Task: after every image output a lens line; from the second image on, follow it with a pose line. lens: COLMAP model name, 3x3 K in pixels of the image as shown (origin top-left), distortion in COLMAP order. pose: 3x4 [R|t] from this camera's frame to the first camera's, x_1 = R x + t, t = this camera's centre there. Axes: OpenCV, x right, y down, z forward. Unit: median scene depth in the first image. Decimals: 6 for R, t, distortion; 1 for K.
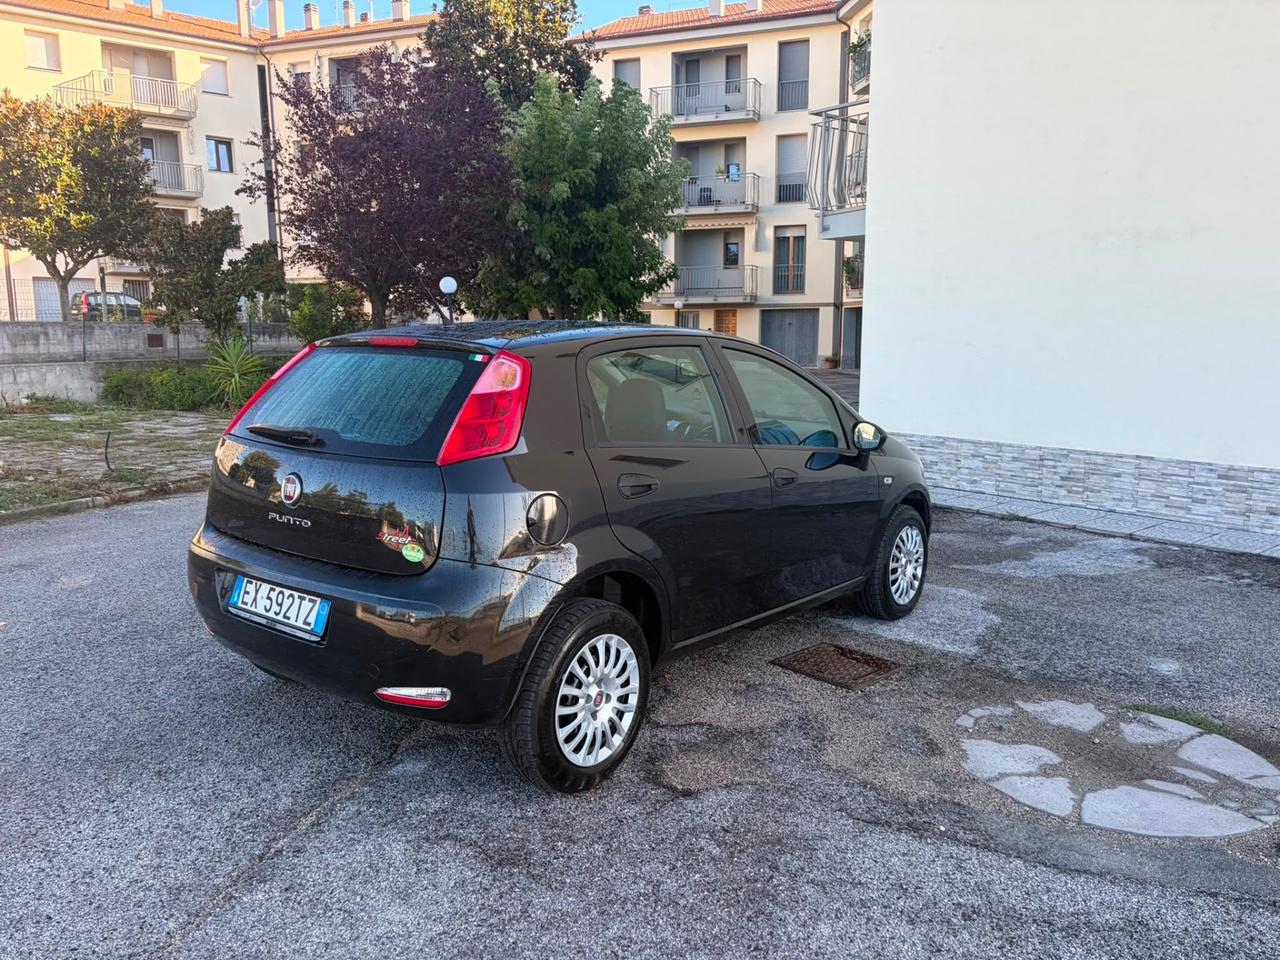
lens RADIAL K [[963.9, 0, 637.3], [0, 963.9, 489.9], [0, 0, 1]] dist [0.059133, -0.060264]
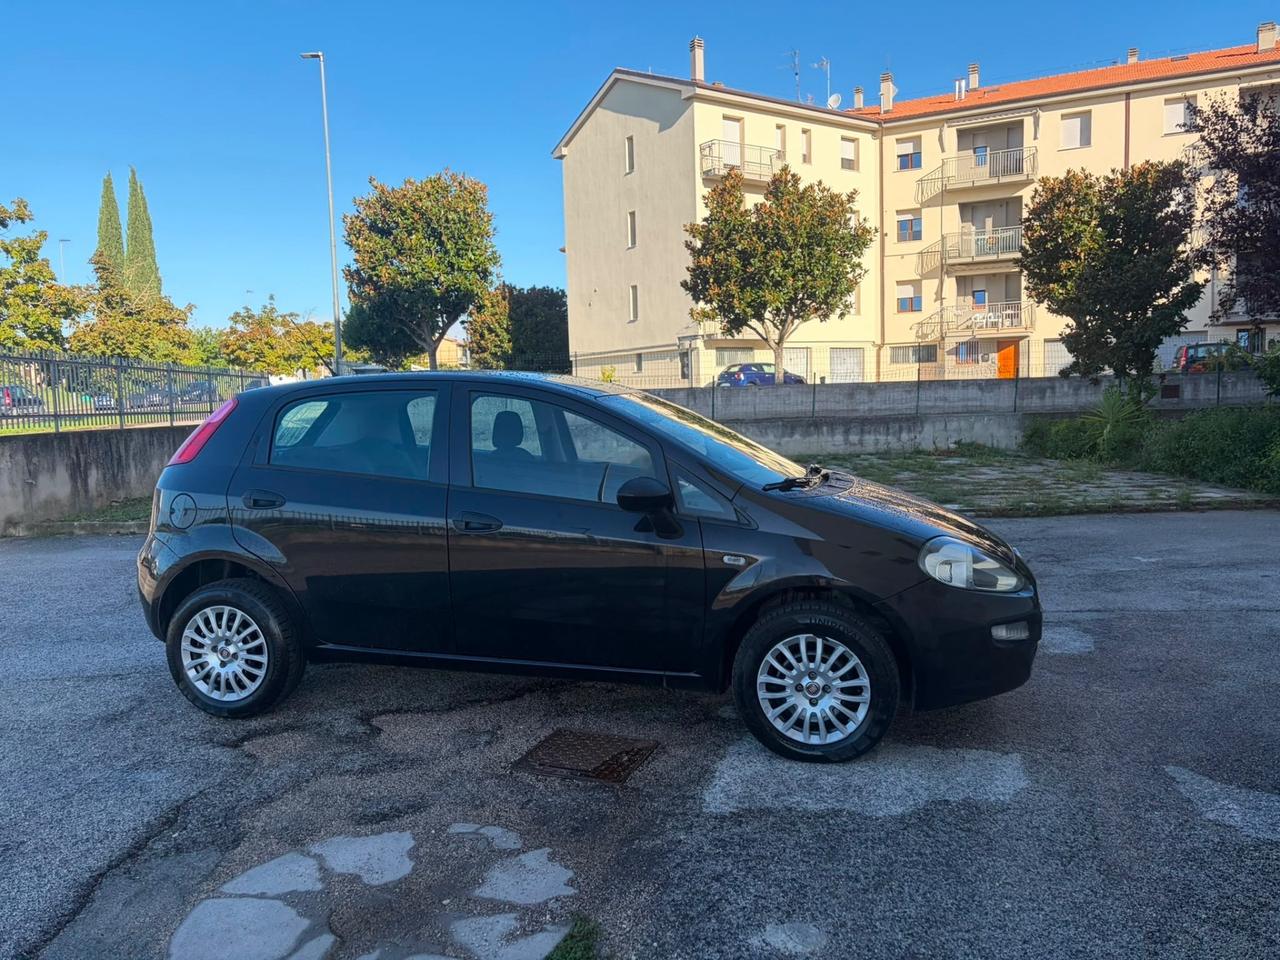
lens RADIAL K [[967.7, 0, 637.8], [0, 967.7, 493.0], [0, 0, 1]] dist [0.064635, -0.077789]
pose [[0.411701, 0.078861, -0.907900, 0.859647], [-0.125084, 0.991710, 0.029419, -0.070514], [0.902694, 0.101452, 0.418152, 0.565441]]
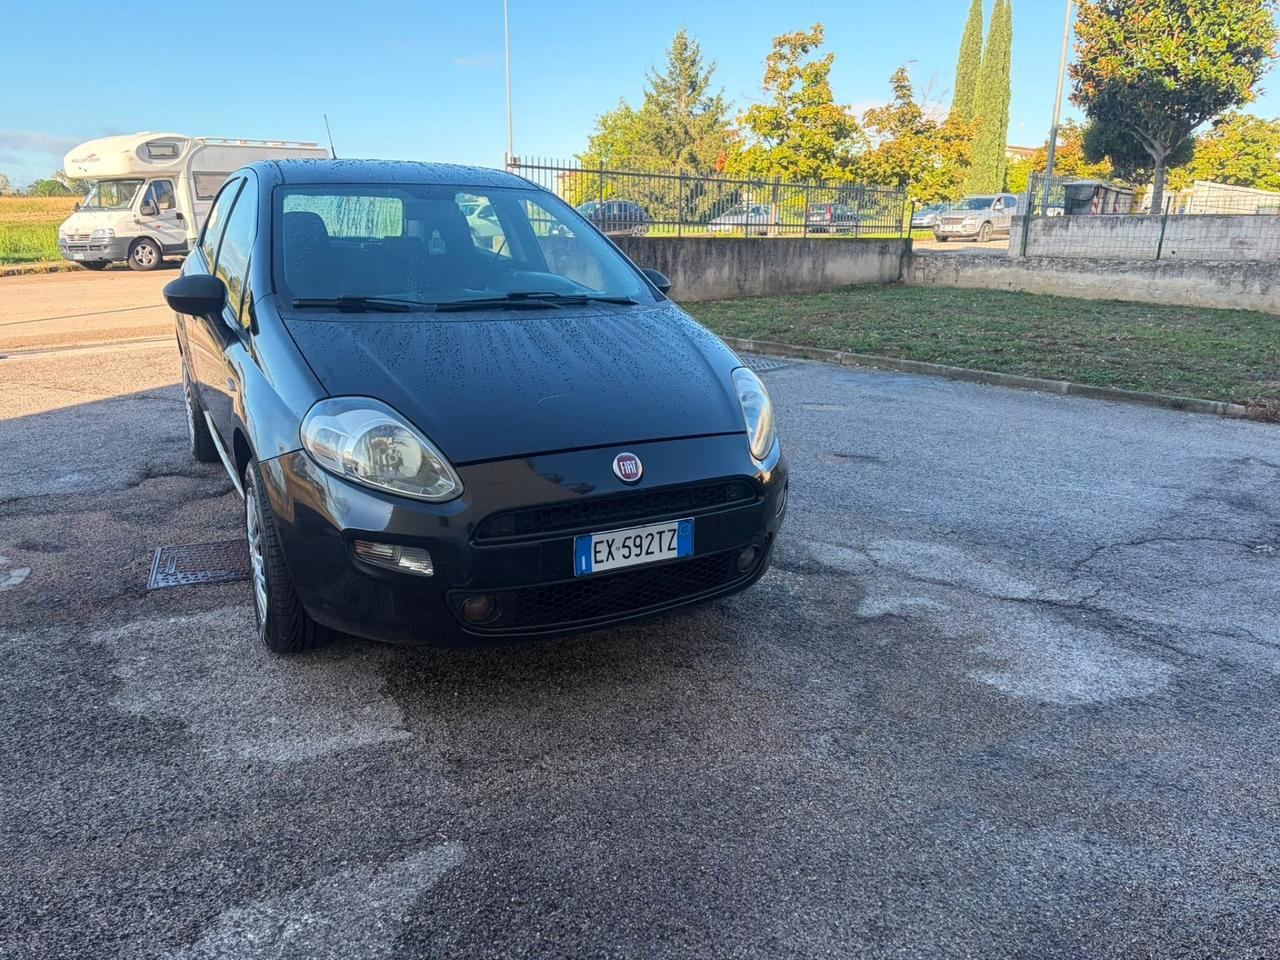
lens RADIAL K [[967.0, 0, 625.3], [0, 967.0, 474.5], [0, 0, 1]] dist [0.054733, -0.052699]
pose [[-0.417088, 0.218601, -0.882185, 0.685111], [-0.162889, 0.936949, 0.309183, -0.181920], [0.894150, 0.272655, -0.355182, 1.381001]]
